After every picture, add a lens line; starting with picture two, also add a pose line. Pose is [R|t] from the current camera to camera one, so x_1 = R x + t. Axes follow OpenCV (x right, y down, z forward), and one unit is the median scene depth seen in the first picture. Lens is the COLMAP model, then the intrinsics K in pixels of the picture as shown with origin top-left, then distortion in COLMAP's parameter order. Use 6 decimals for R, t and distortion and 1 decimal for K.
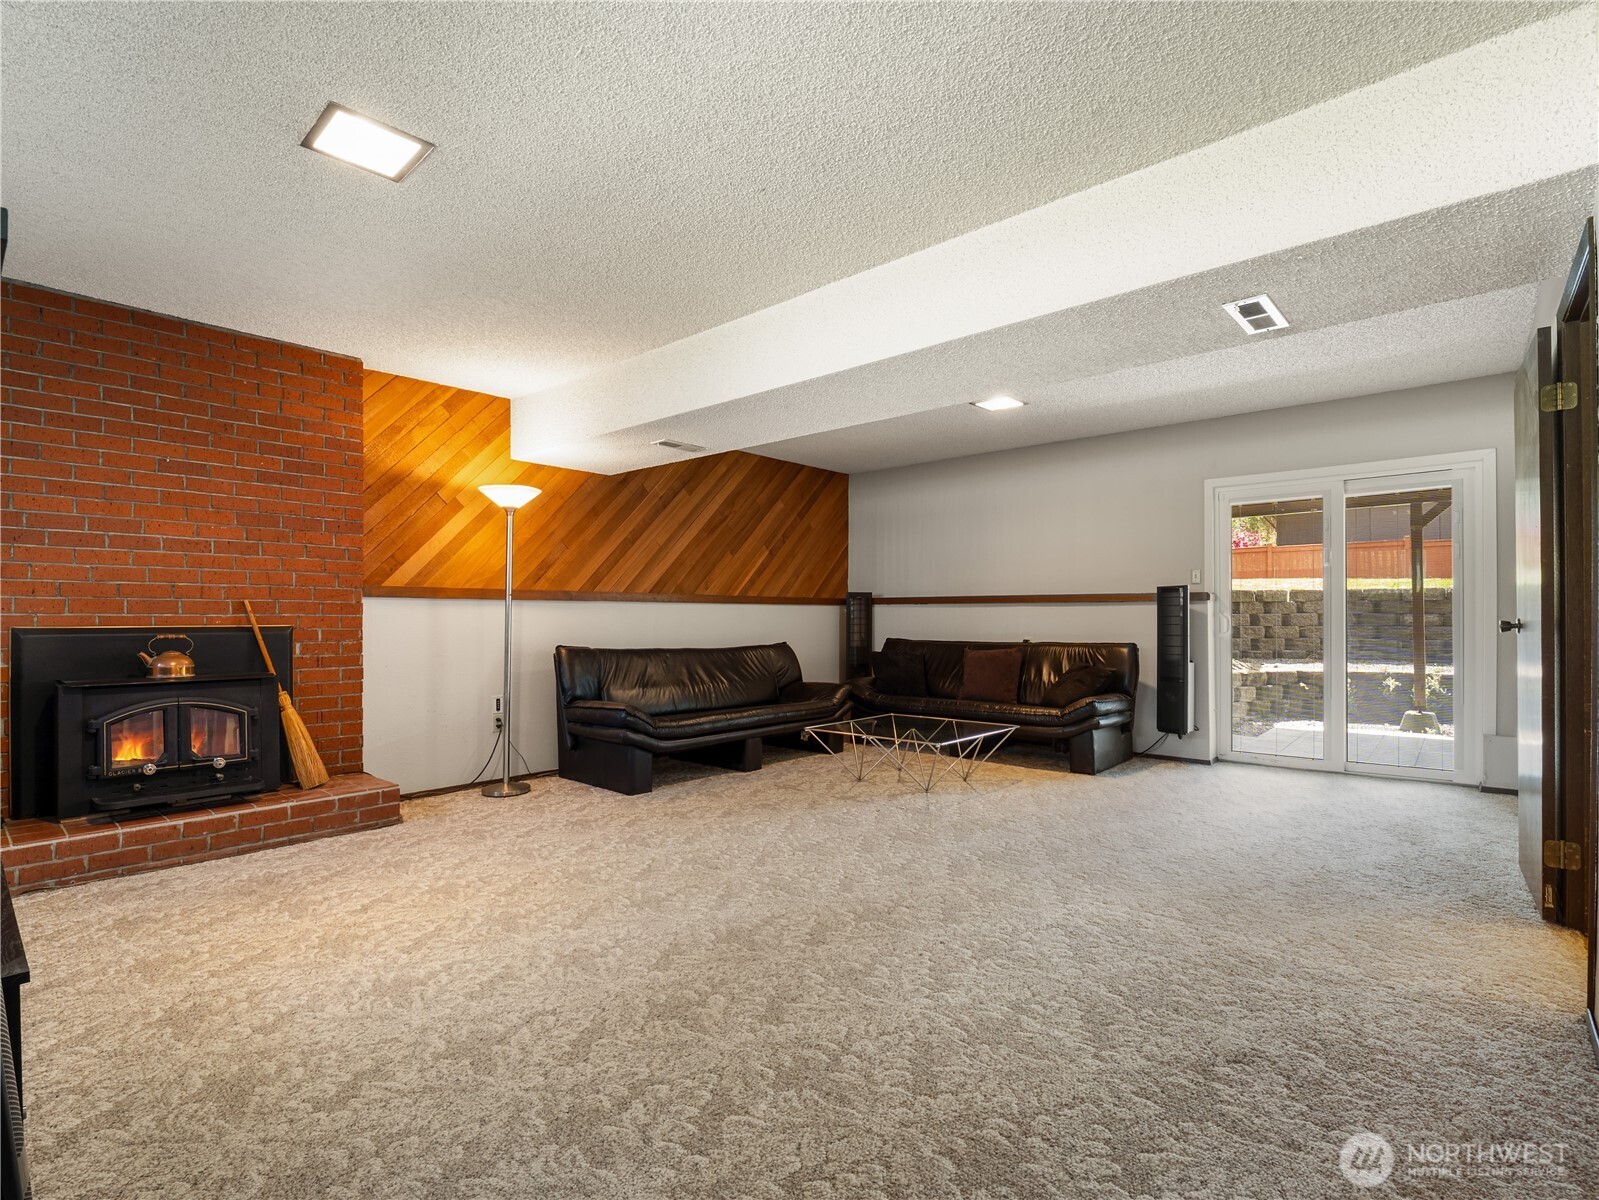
lens RADIAL K [[775.9, 0, 797.6], [0, 775.9, 611.6], [0, 0, 1]] dist [0.002960, -0.016911]
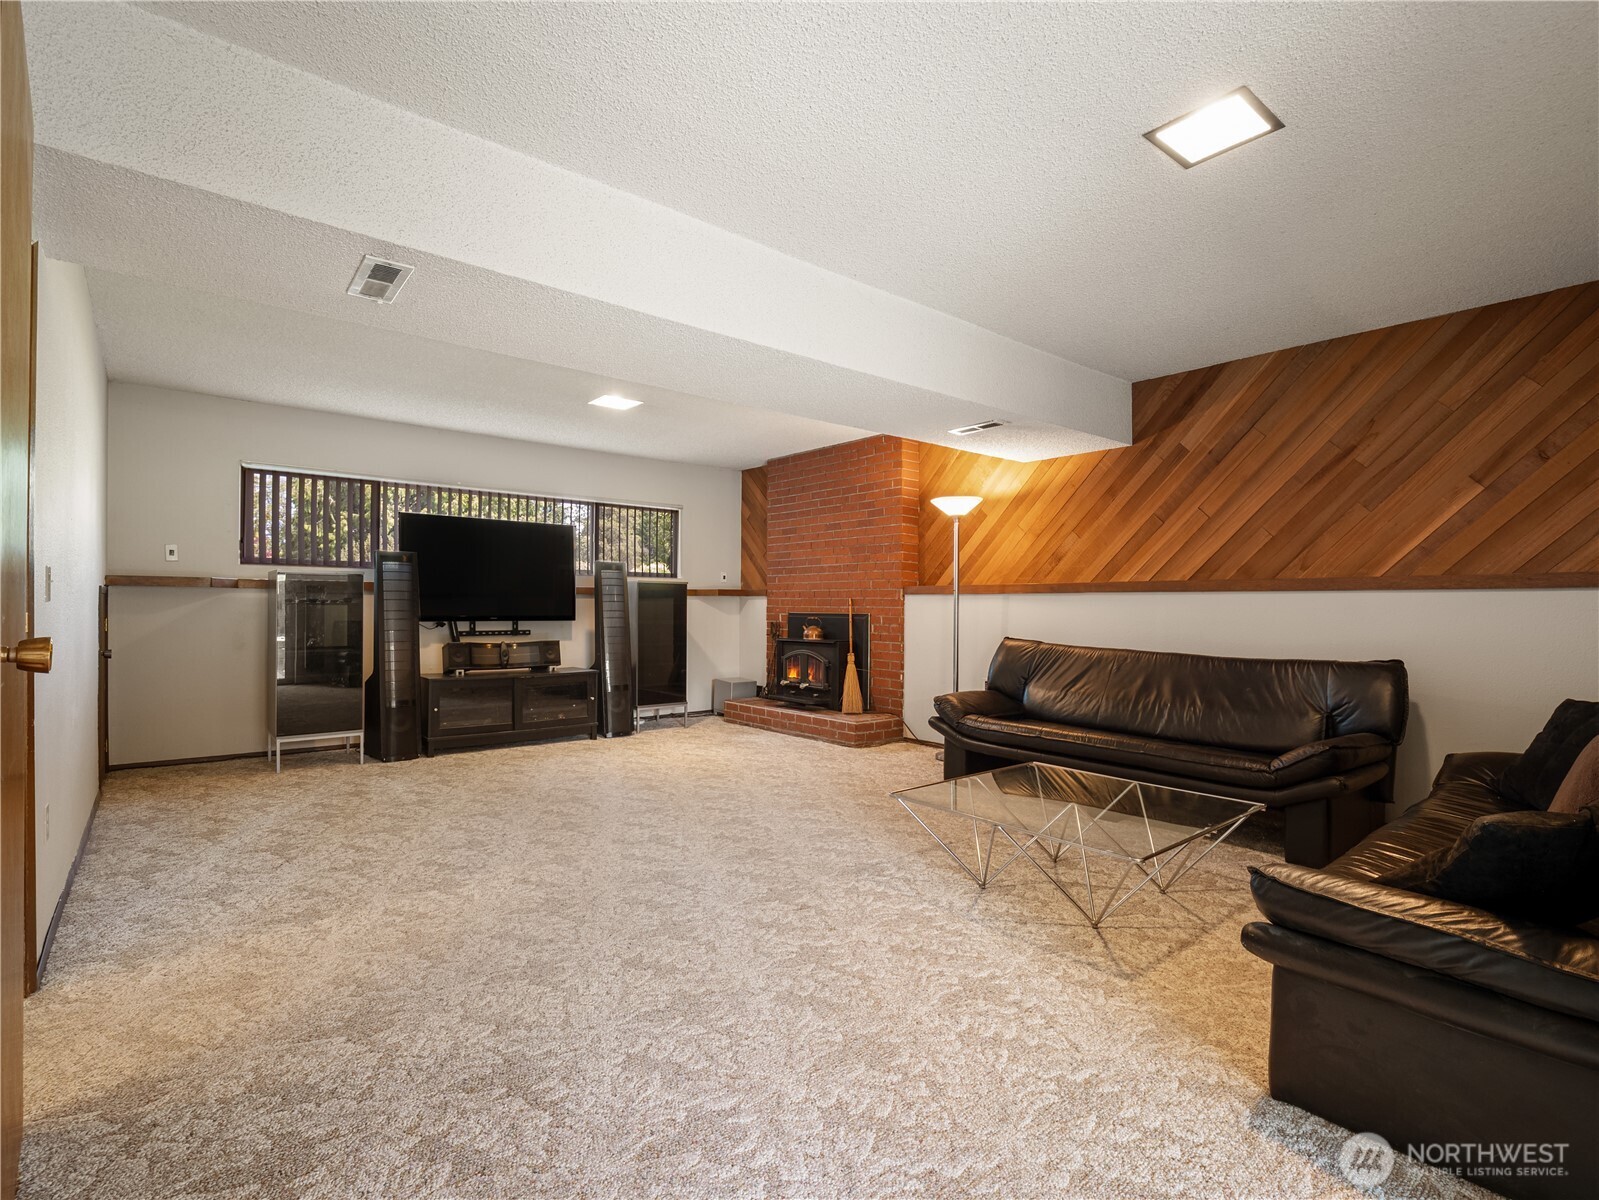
lens RADIAL K [[775.9, 0, 797.6], [0, 775.9, 611.6], [0, 0, 1]] dist [0.002960, -0.016911]
pose [[-0.157210, 0.007159, -0.987539, 0.826022], [0.001020, 0.999974, 0.007086, 0.001866], [0.987565, 0.000106, -0.157213, 0.959767]]
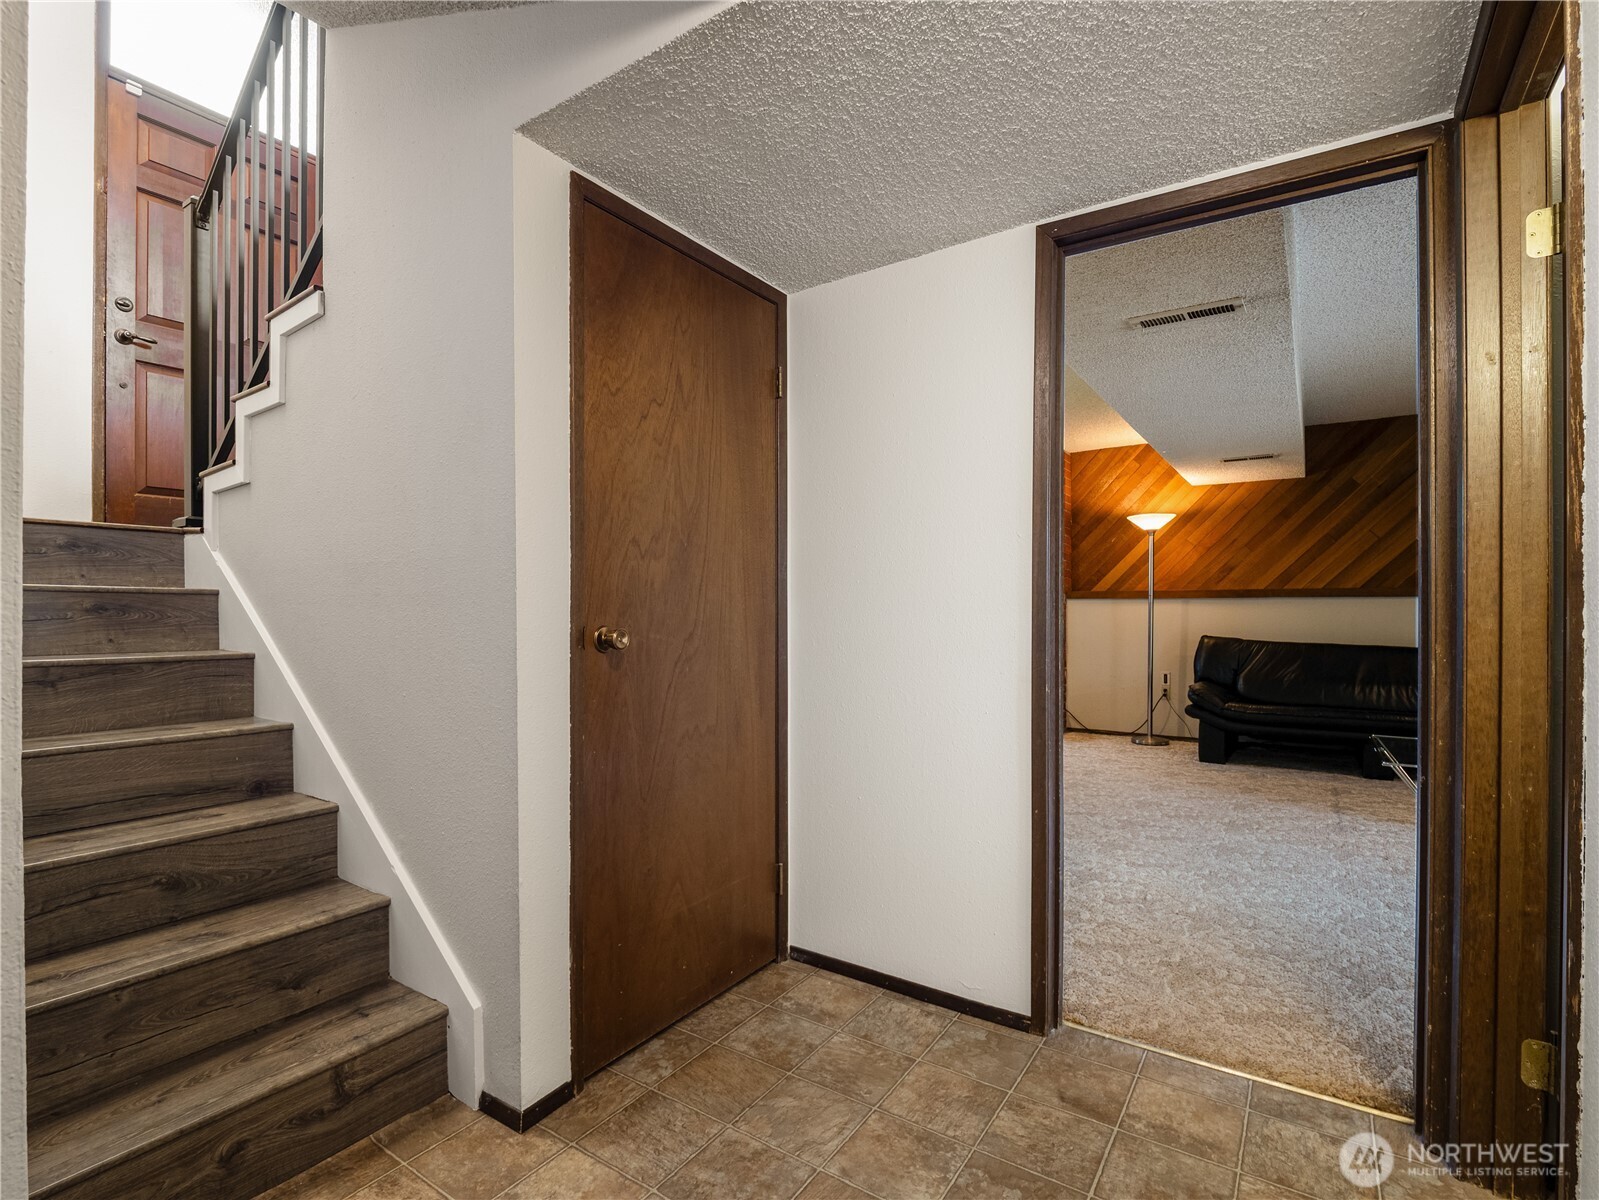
lens RADIAL K [[775.9, 0, 797.6], [0, 775.9, 611.6], [0, 0, 1]] dist [0.002960, -0.016911]
pose [[0.128196, 0.003593, -0.991742, 0.883196], [0.007262, 0.999963, 0.004561, -0.004316], [0.991722, -0.007787, 0.128165, 0.229899]]
